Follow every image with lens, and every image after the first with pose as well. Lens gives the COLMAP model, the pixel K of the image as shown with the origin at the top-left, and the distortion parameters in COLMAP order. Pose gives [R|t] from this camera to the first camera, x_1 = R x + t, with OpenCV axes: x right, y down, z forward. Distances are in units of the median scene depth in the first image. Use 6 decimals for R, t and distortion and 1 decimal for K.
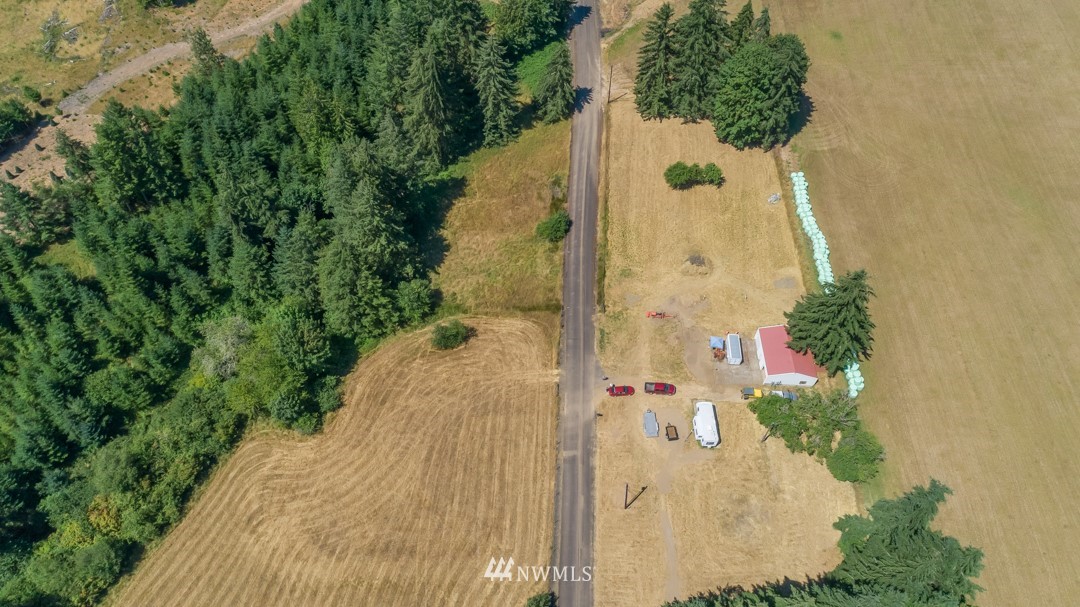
lens RADIAL K [[717.7, 0, 540.0], [0, 717.7, 303.5], [0, 0, 1]] dist [0.011853, 0.005554]
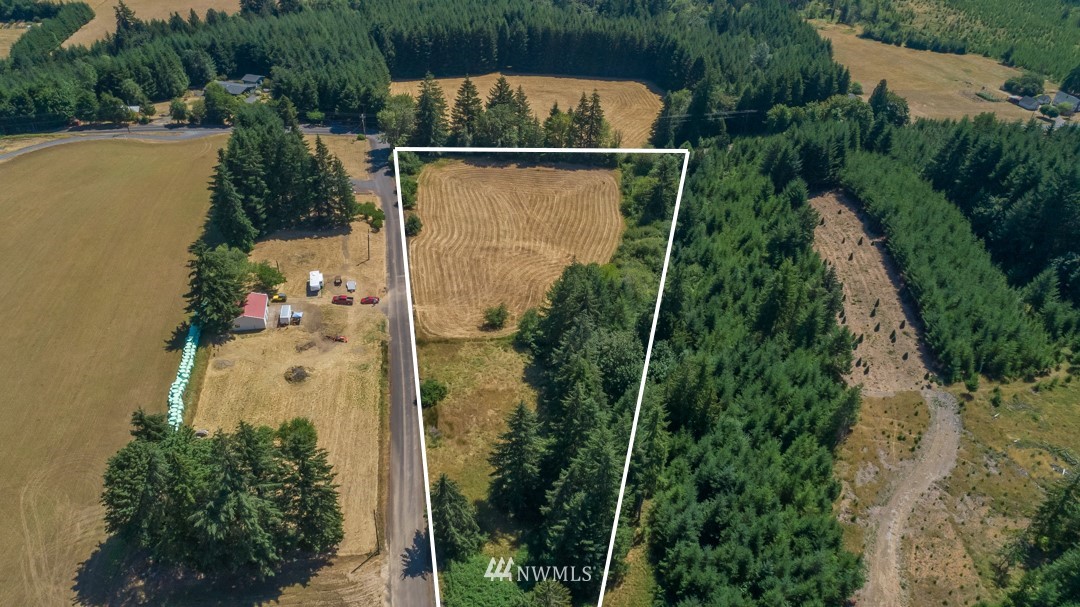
lens RADIAL K [[719.8, 0, 540.0], [0, 719.8, 303.5], [0, 0, 1]] dist [-0.022798, -0.000057]
pose [[-0.970932, 0.093239, -0.220447, 0.088619], [-0.218017, 0.035619, 0.975295, -1.233713], [0.098787, 0.995006, -0.014256, 0.939005]]
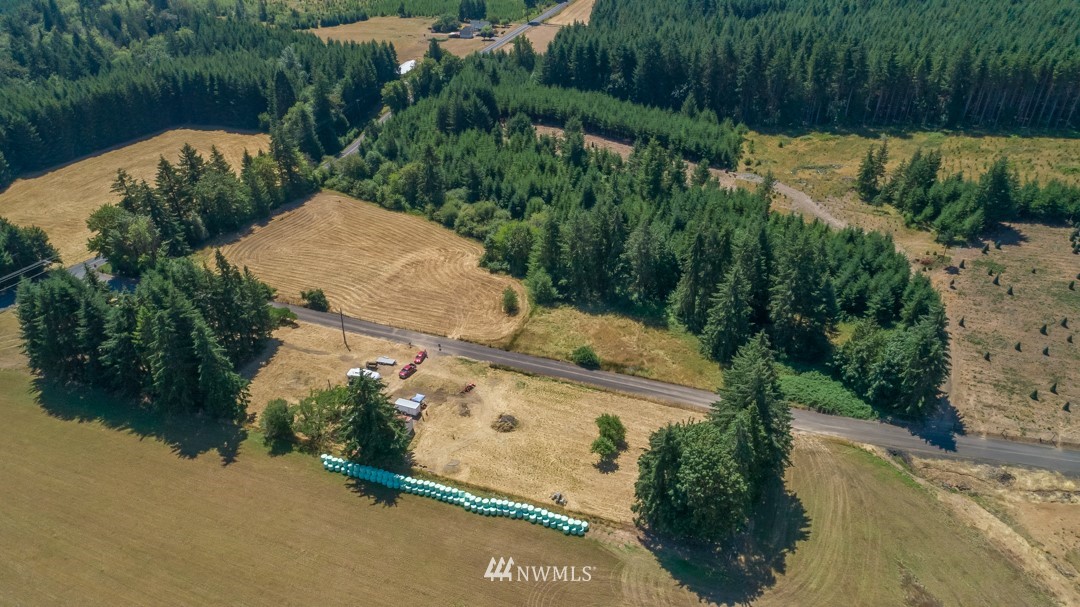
lens RADIAL K [[719.8, 0, 540.0], [0, 719.8, 303.5], [0, 0, 1]] dist [-0.022798, -0.000057]
pose [[-0.294331, 0.518000, -0.803147, 0.976388], [-0.765586, 0.375227, 0.522573, -0.723086], [0.572055, 0.768688, 0.286133, 0.580132]]
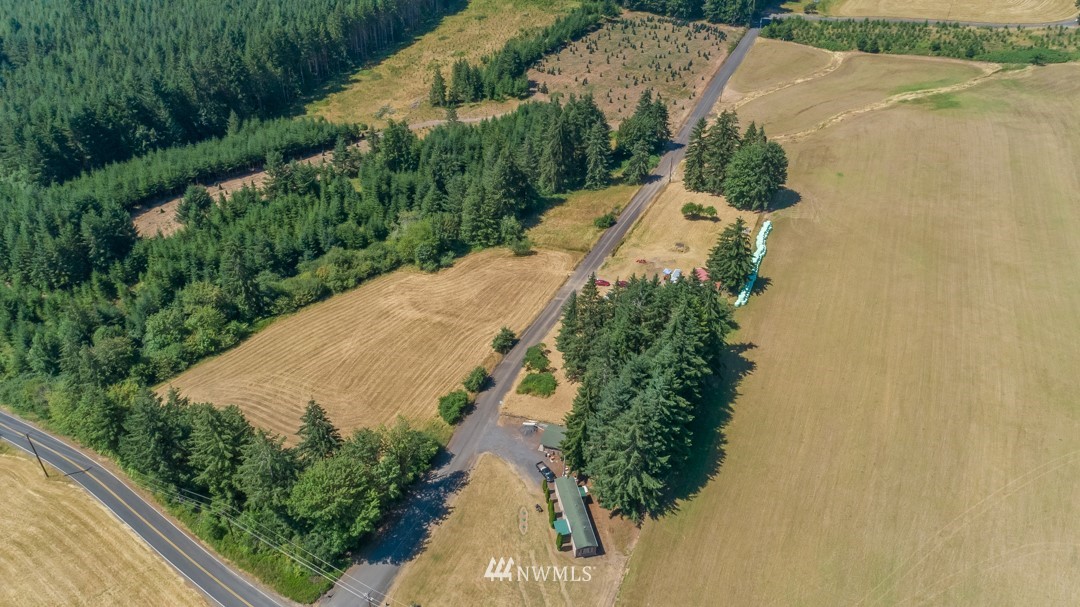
lens RADIAL K [[717.7, 0, 540.0], [0, 717.7, 303.5], [0, 0, 1]] dist [0.011853, 0.005554]
pose [[0.929609, 0.192795, -0.314098, 0.455511], [-0.291564, 0.906016, -0.306799, 0.639481], [0.225429, 0.376782, 0.898453, -0.463463]]
